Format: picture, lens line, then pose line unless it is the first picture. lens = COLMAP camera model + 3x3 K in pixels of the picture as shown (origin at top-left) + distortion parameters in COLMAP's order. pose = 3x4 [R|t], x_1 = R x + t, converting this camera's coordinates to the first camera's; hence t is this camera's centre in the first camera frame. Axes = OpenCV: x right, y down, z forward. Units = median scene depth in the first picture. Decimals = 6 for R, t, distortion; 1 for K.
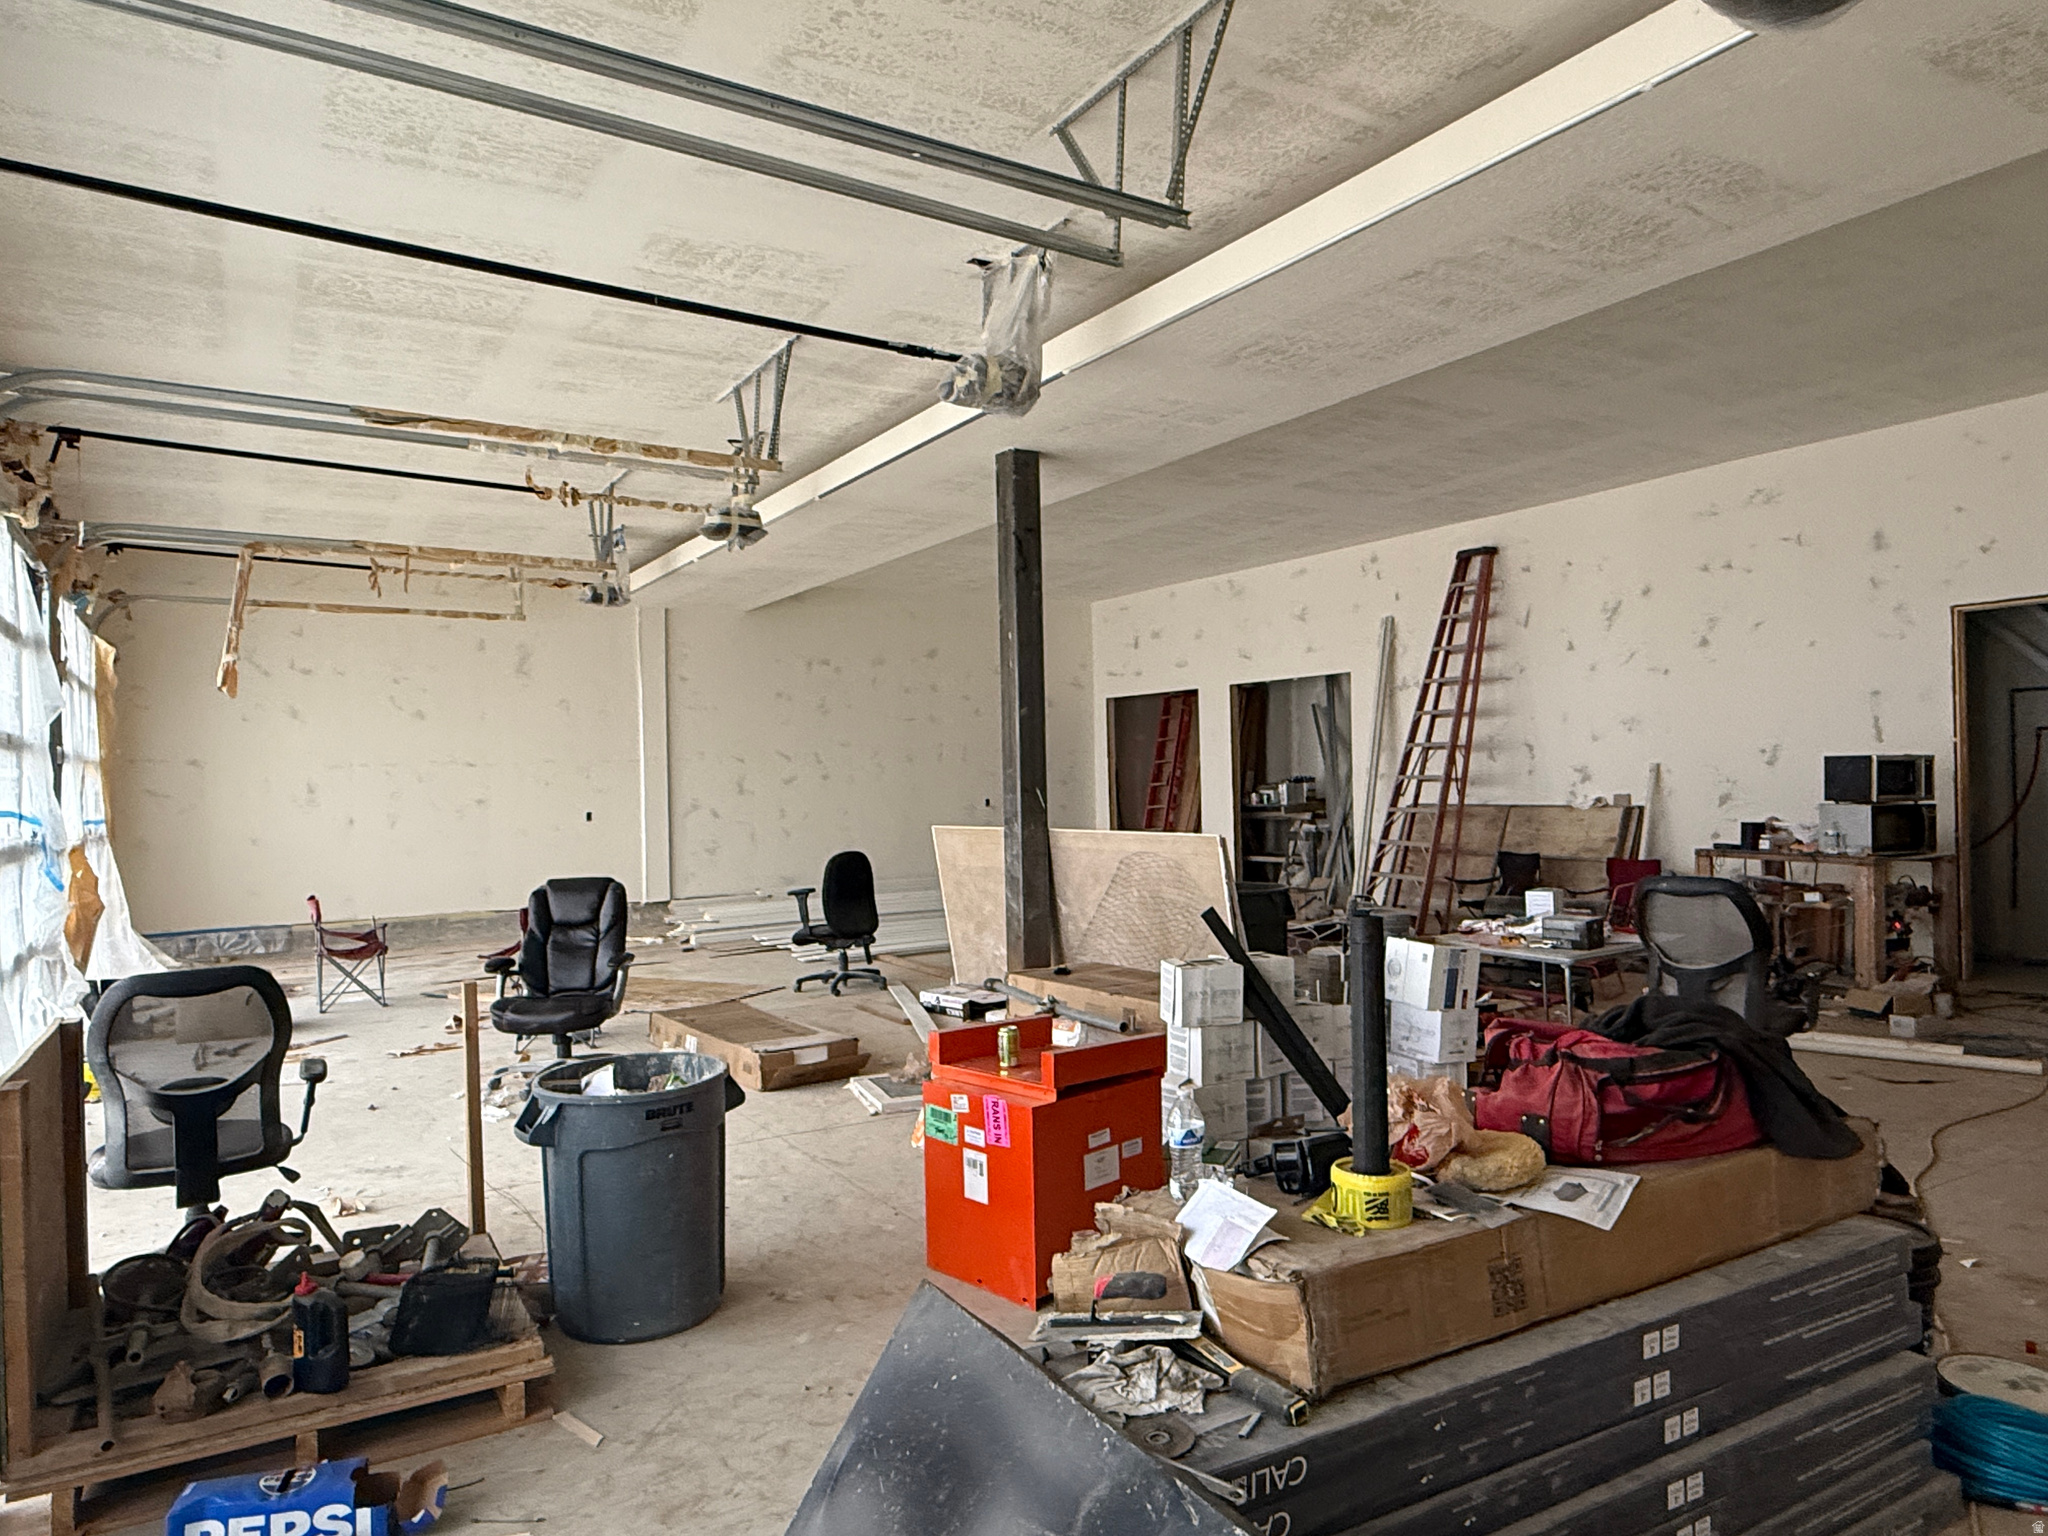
lens RADIAL K [[1308.4, 0, 1023.7], [0, 1308.4, 777.2], [0, 0, 1]] dist [0.001640, 0.000081]
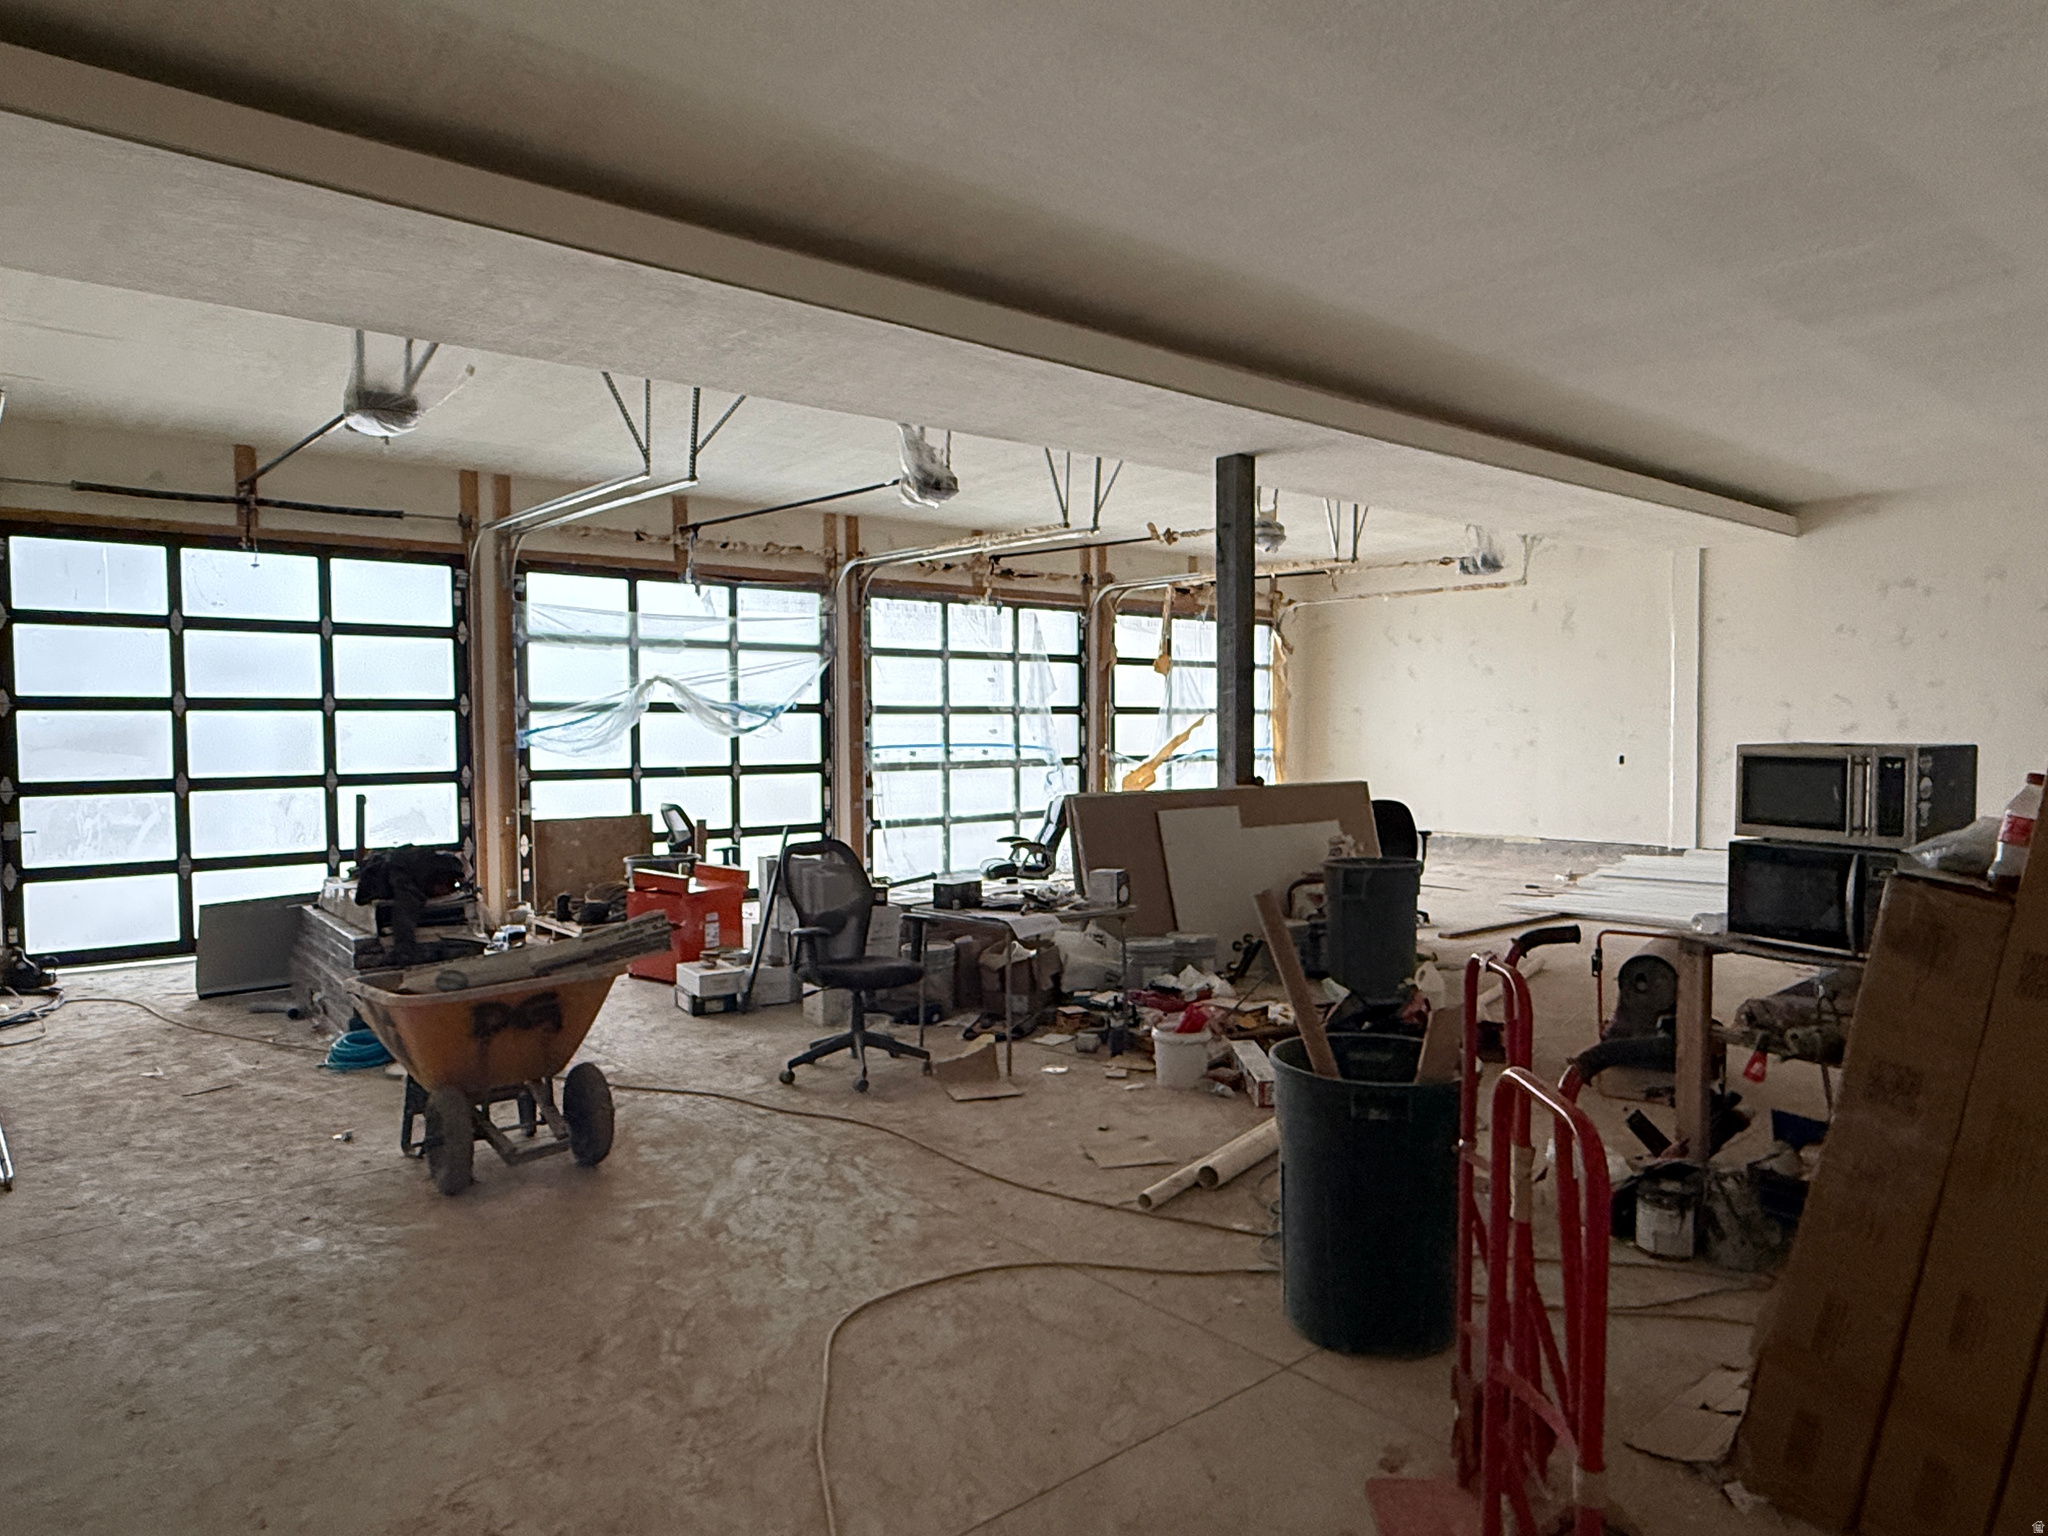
lens RADIAL K [[1308.4, 0, 1023.9], [0, 1308.4, 770.5], [0, 0, 1]] dist [0.001640, 0.000081]
pose [[0.159029, 0.049215, -0.986047, 0.616756], [0.005071, 0.998703, 0.050664, -0.016689], [0.987261, -0.013057, 0.158573, 0.353109]]
